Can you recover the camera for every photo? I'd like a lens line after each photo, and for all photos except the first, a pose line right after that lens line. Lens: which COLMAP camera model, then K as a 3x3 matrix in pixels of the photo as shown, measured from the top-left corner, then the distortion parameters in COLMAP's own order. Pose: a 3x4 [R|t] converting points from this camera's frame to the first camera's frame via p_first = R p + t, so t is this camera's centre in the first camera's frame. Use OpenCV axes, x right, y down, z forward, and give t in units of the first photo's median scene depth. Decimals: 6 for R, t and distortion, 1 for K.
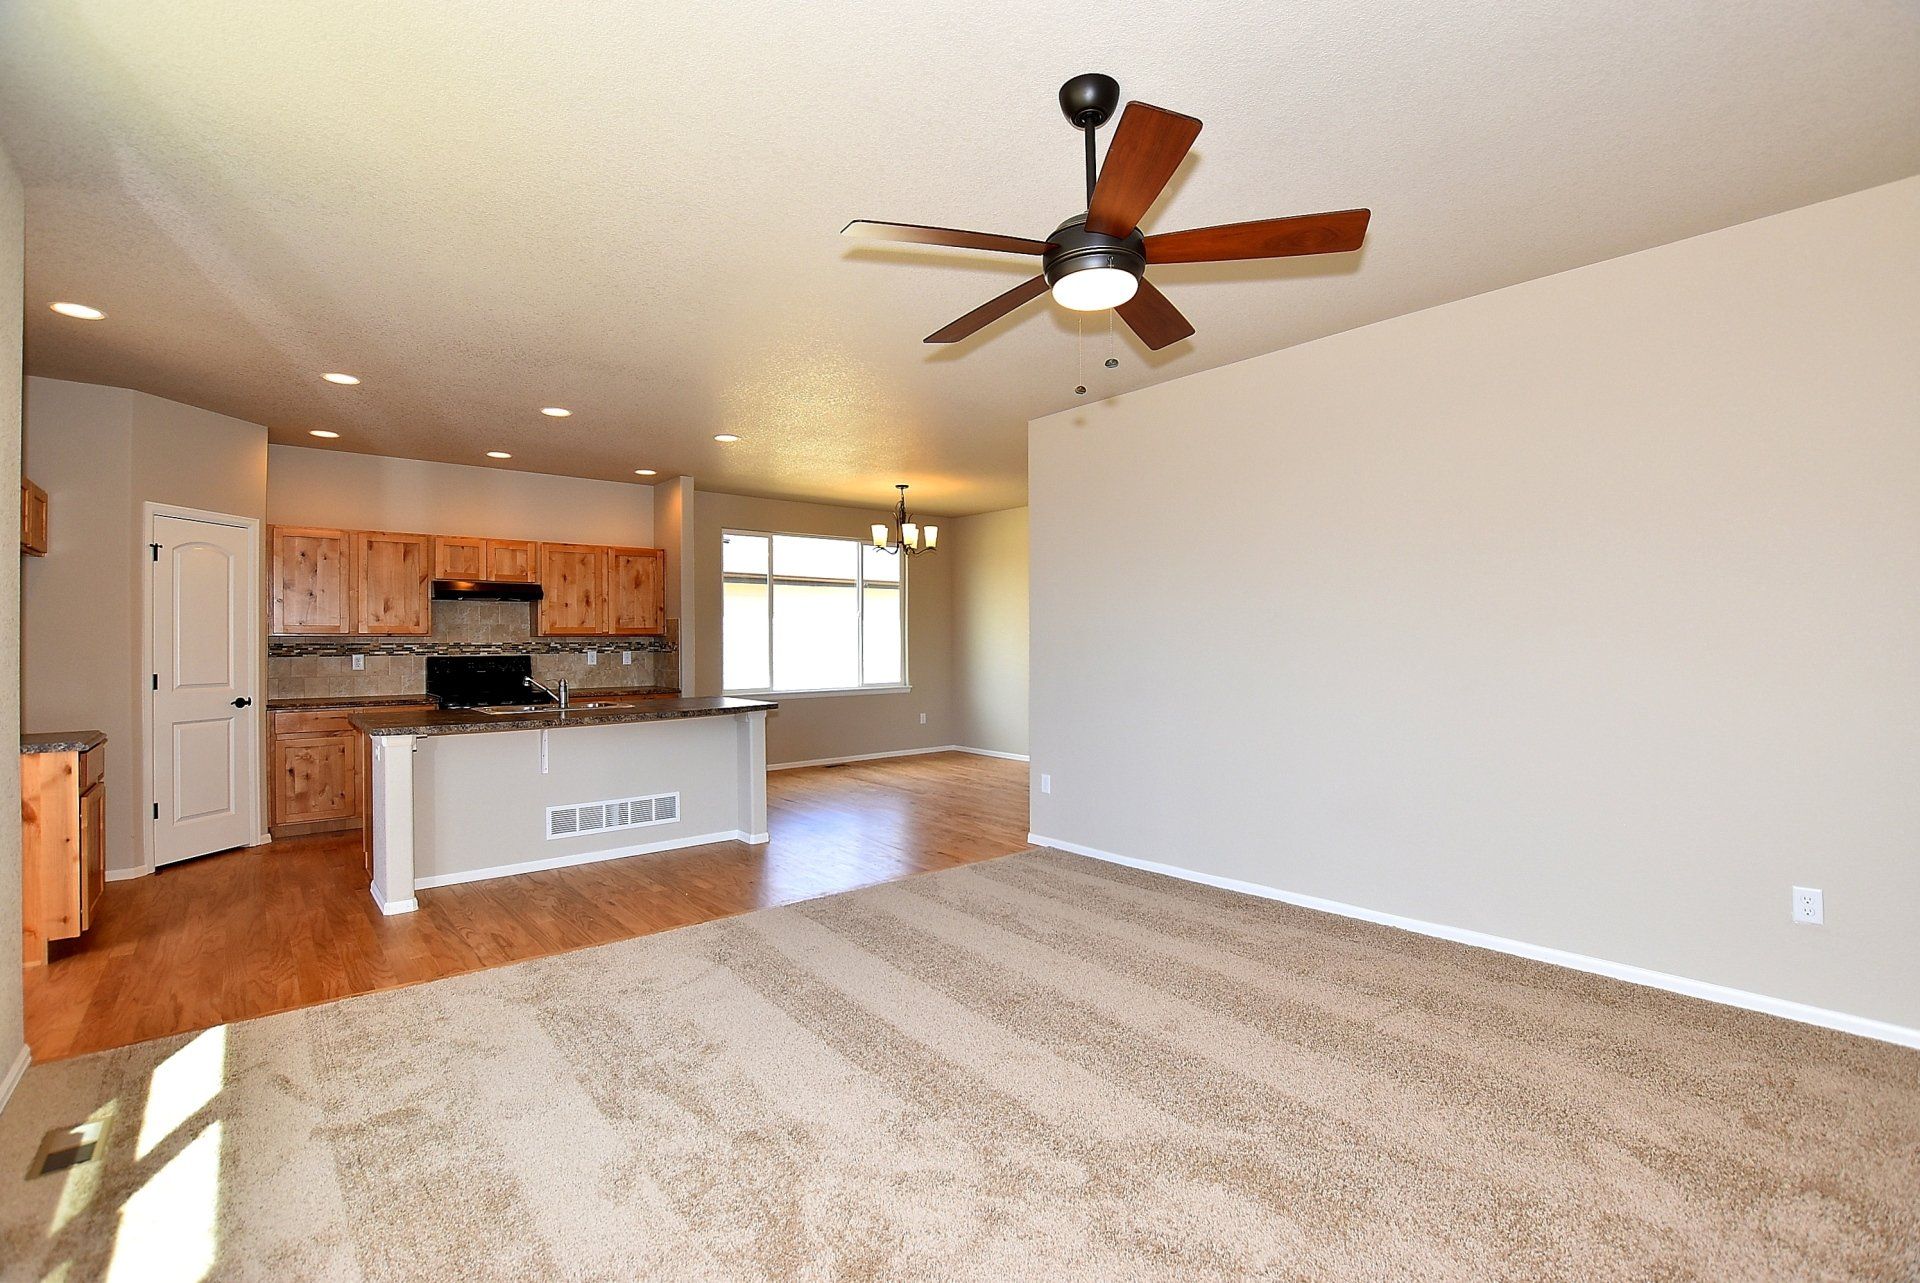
lens RADIAL K [[853.7, 0, 964.0], [0, 853.7, 637.2], [0, 0, 1]] dist [-0.034661, 0.001689]
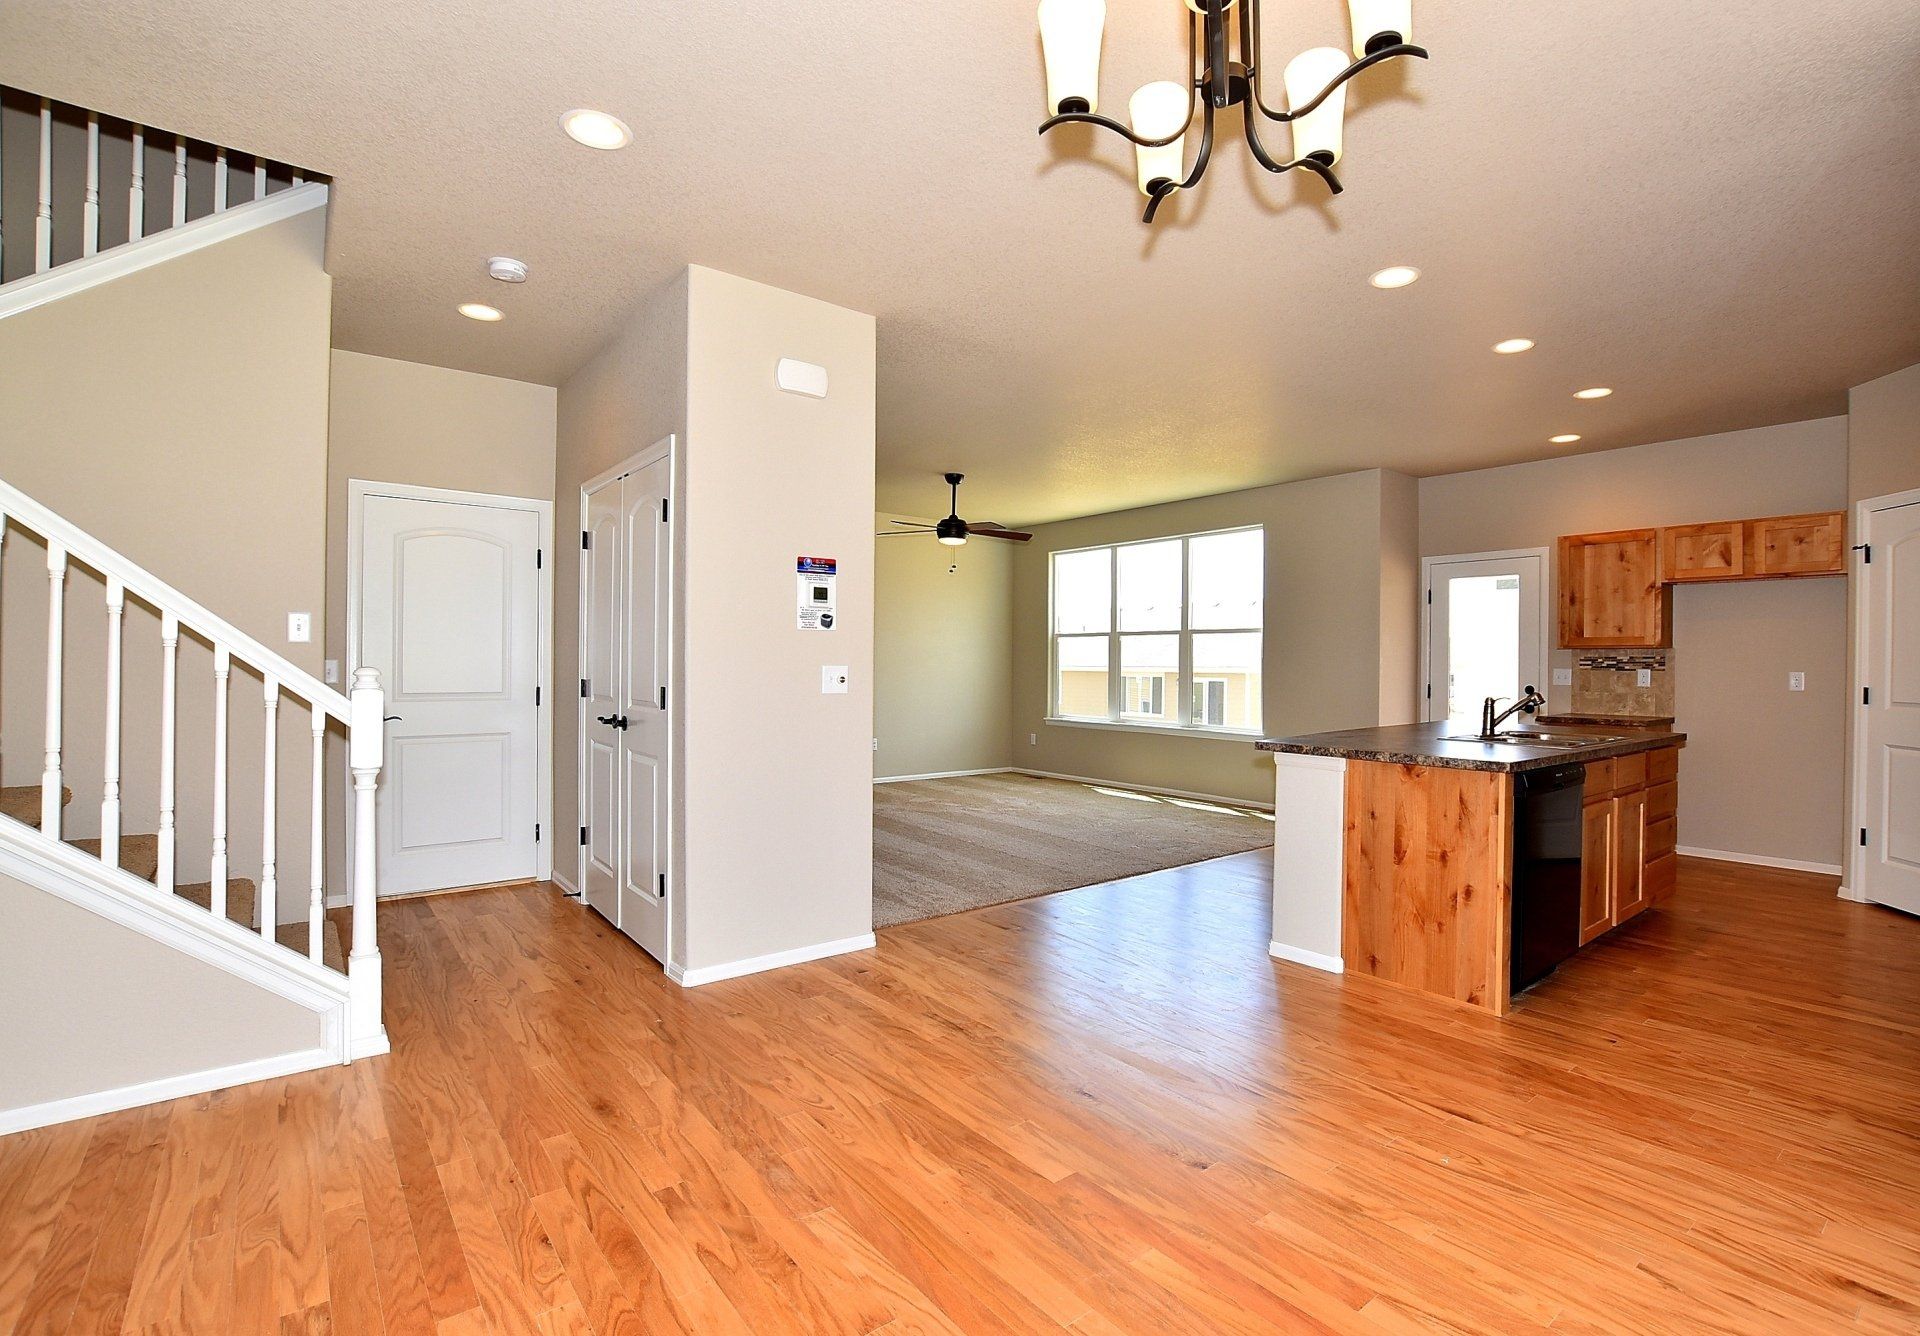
lens RADIAL K [[896.6, 0, 1001.7], [0, 896.6, 669.7], [0, 0, 1]] dist [-0.032047, 0.000460]
pose [[-0.999568, -0.004719, 0.029018, -0.036803], [-0.004545, 0.999971, 0.006063, 0.018794], [-0.029045, 0.005928, -0.999561, 1.484759]]
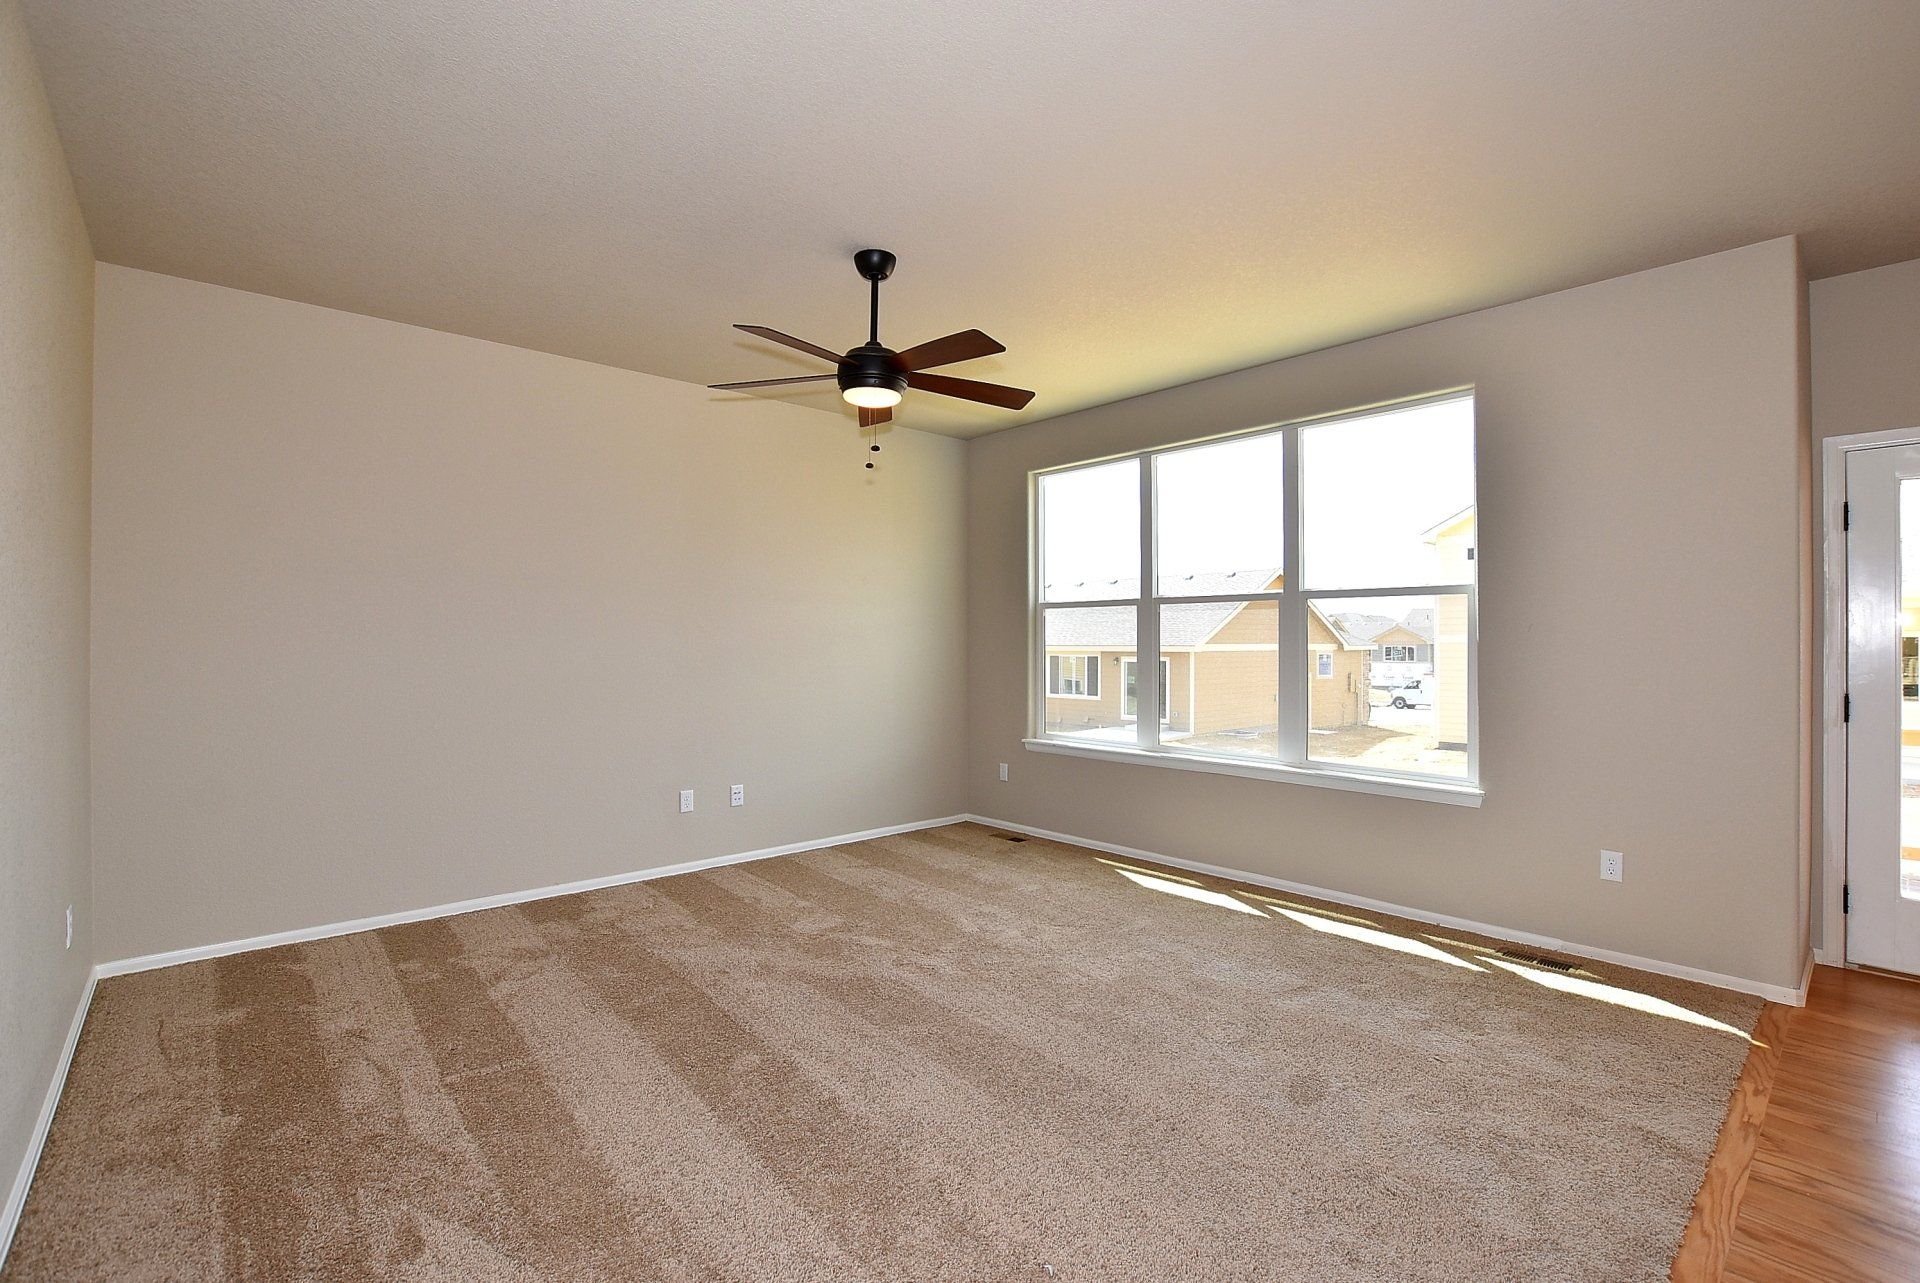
lens RADIAL K [[853.7, 0, 964.0], [0, 853.7, 637.2], [0, 0, 1]] dist [-0.034661, 0.001689]
pose [[-0.999748, 0.004303, -0.022021, 0.017591], [0.004428, 0.999974, -0.005610, 0.006400], [0.021996, -0.005706, -0.999742, 0.841213]]
